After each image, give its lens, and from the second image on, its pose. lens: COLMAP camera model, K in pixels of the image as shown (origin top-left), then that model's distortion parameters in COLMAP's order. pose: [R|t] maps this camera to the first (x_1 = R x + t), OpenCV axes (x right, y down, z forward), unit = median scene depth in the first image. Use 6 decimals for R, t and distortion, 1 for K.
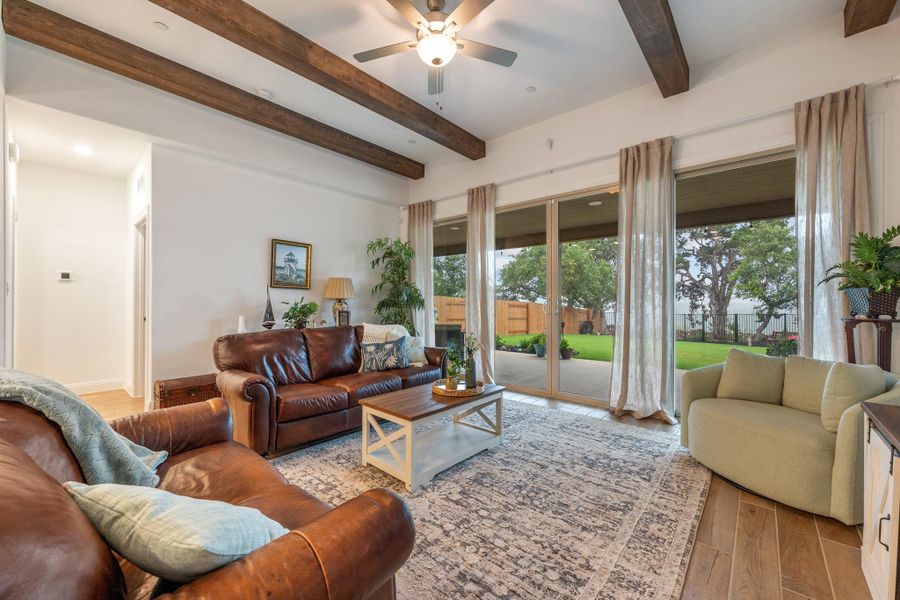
lens RADIAL K [[355.4, 0, 450.0], [0, 355.4, 300.0], [0, 0, 1]] dist [0.000454, -0.000183]
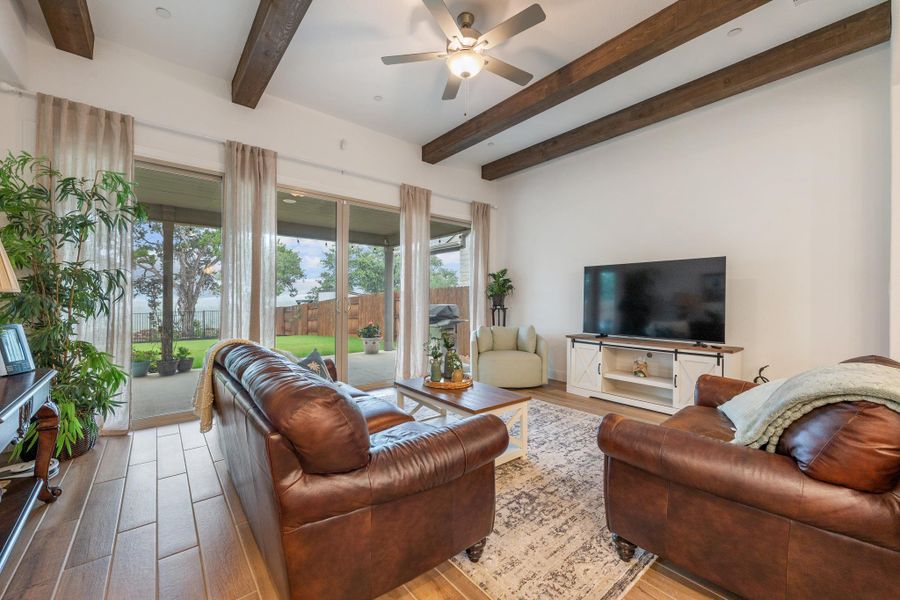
lens RADIAL K [[355.4, 0, 450.0], [0, 355.4, 300.0], [0, 0, 1]] dist [0.000454, -0.000183]
pose [[0.159249, -0.000908, 0.987238, -0.885416], [-0.006530, 0.999977, 0.001973, 0.000197], [-0.987217, -0.006761, 0.159239, 0.707442]]
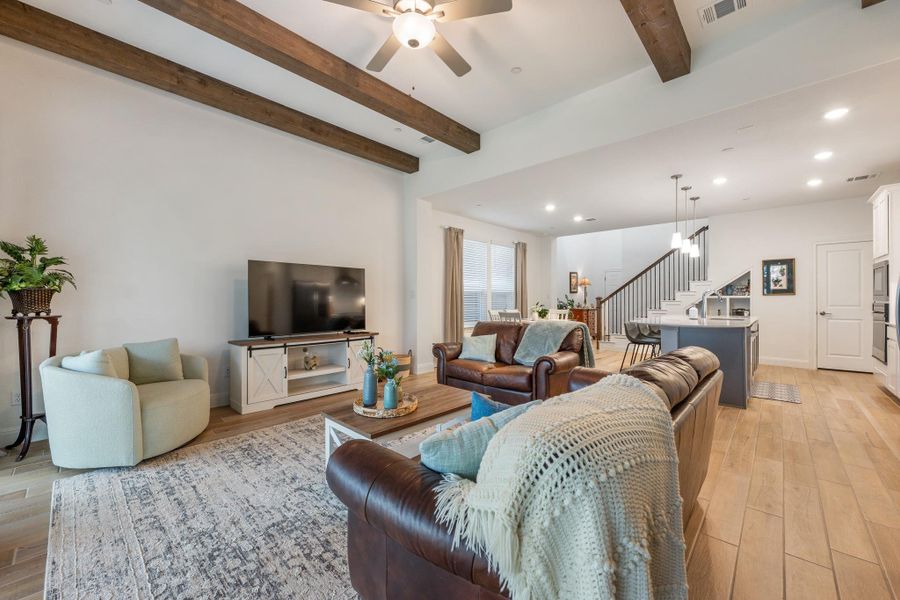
lens RADIAL K [[355.4, 0, 450.0], [0, 355.4, 300.0], [0, 0, 1]] dist [0.000454, -0.000183]
pose [[-0.999562, -0.000650, 0.029601, -0.128348], [-0.000699, 0.999998, -0.001657, 0.003069], [-0.029600, -0.001677, -0.999560, 1.565687]]
